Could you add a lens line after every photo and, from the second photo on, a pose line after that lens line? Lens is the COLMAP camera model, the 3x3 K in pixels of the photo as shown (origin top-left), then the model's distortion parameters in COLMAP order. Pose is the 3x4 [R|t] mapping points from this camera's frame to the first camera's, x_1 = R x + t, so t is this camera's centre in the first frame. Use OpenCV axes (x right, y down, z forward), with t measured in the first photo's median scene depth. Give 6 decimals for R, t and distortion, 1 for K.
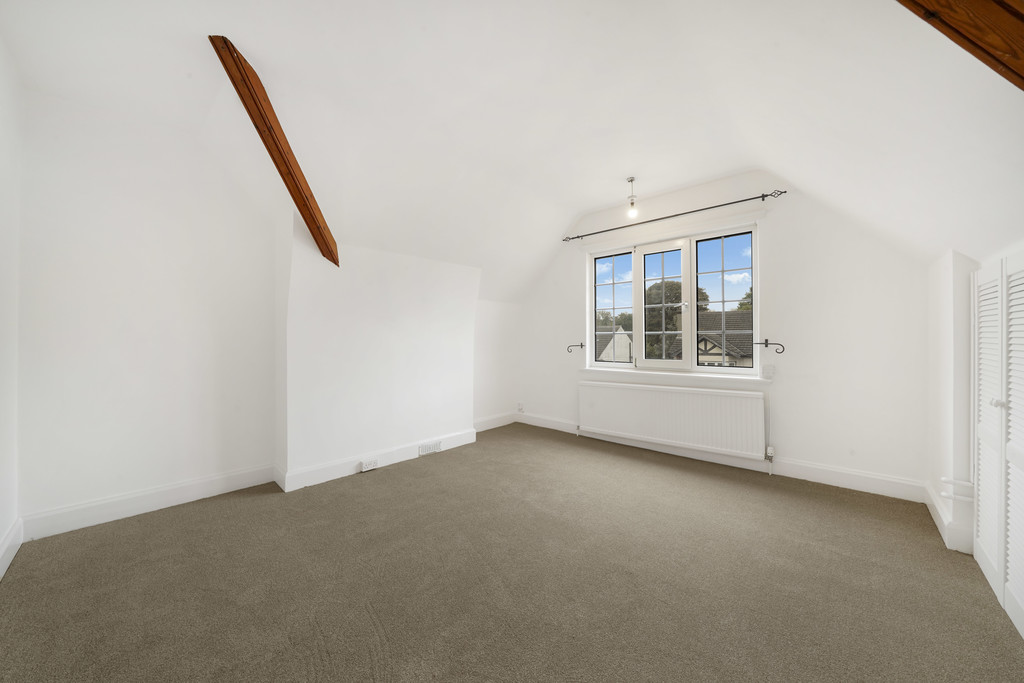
lens RADIAL K [[384.1, 0, 523.1], [0, 384.1, 339.5], [0, 0, 1]] dist [0.001074, 0.000209]
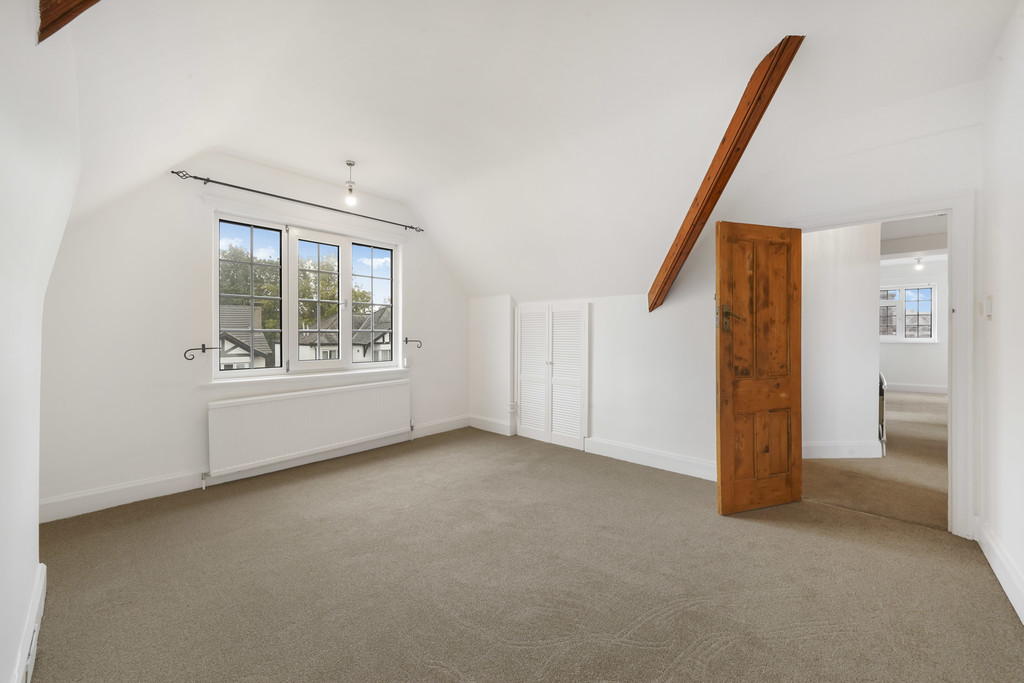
lens RADIAL K [[384.1, 0, 523.1], [0, 384.1, 339.5], [0, 0, 1]] dist [0.001074, 0.000209]
pose [[-0.000182, -0.005127, 0.999987, -0.593761], [0.005413, 0.999972, 0.005128, 0.001131], [-0.999985, 0.005413, -0.000154, 0.550500]]
